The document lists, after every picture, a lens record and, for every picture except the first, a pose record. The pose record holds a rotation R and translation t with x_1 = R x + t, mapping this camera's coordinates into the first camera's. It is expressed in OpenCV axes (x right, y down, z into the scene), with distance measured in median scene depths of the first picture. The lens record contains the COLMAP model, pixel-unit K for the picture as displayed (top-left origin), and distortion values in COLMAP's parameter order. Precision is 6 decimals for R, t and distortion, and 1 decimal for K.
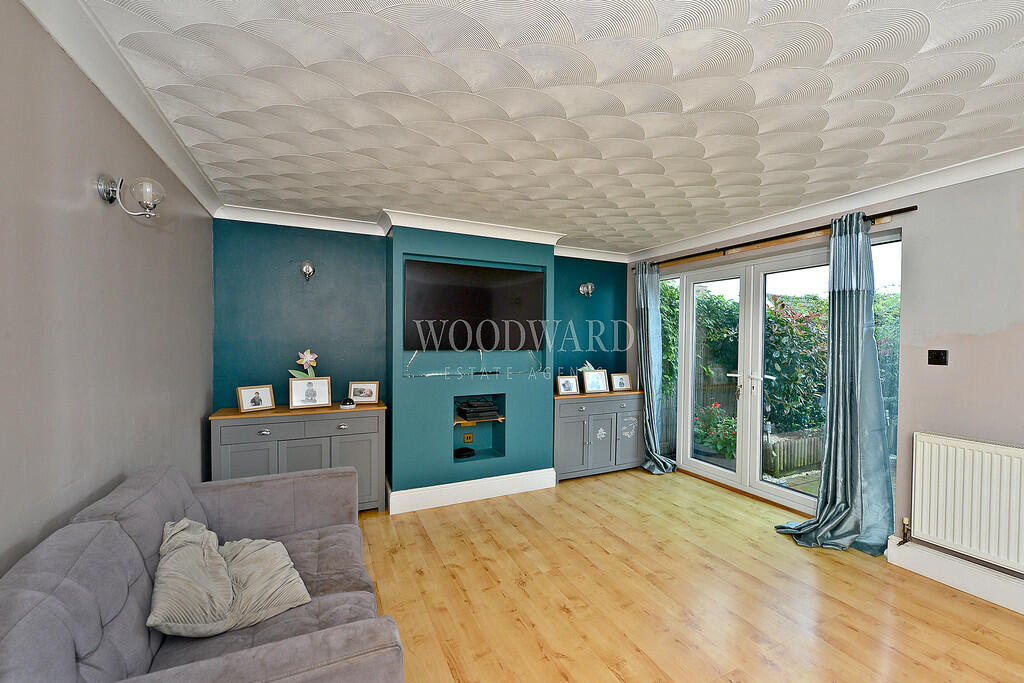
lens RADIAL K [[424.7, 0, 512.0], [0, 424.7, 341.5], [0, 0, 1]] dist [-0.000636, -0.000017]
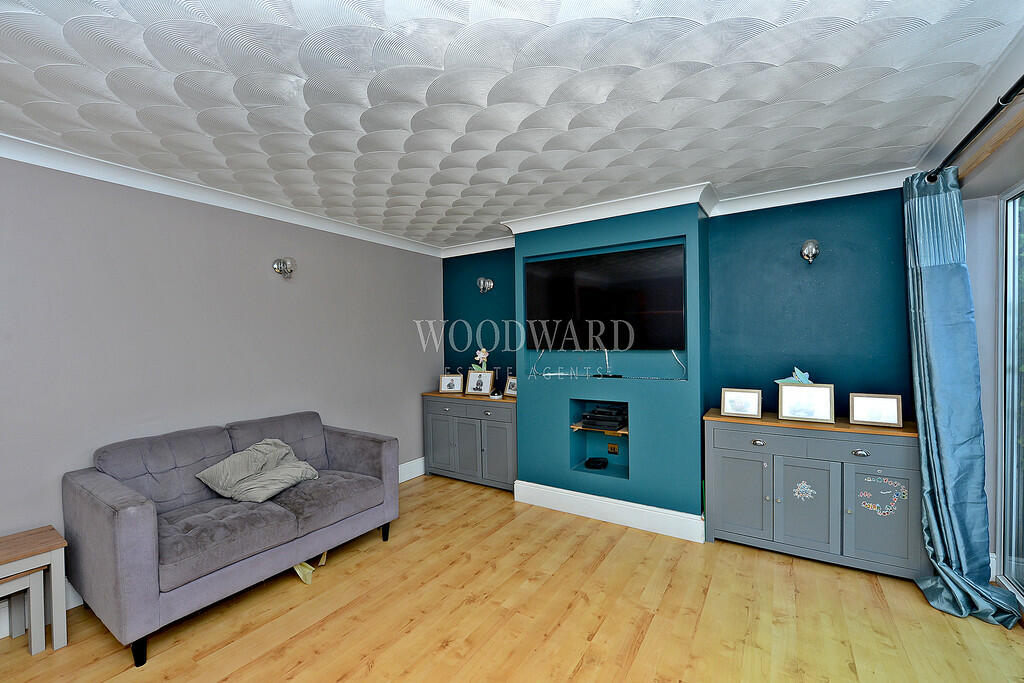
lens RADIAL K [[405.4, 0, 512.0], [0, 405.4, 341.5], [0, 0, 1]] dist [-0.000975, 0.000286]
pose [[0.536267, -0.016130, -0.843895, 0.564808], [0.007018, 0.999868, -0.014652, 0.015339], [0.844019, 0.001935, 0.536309, 0.415679]]
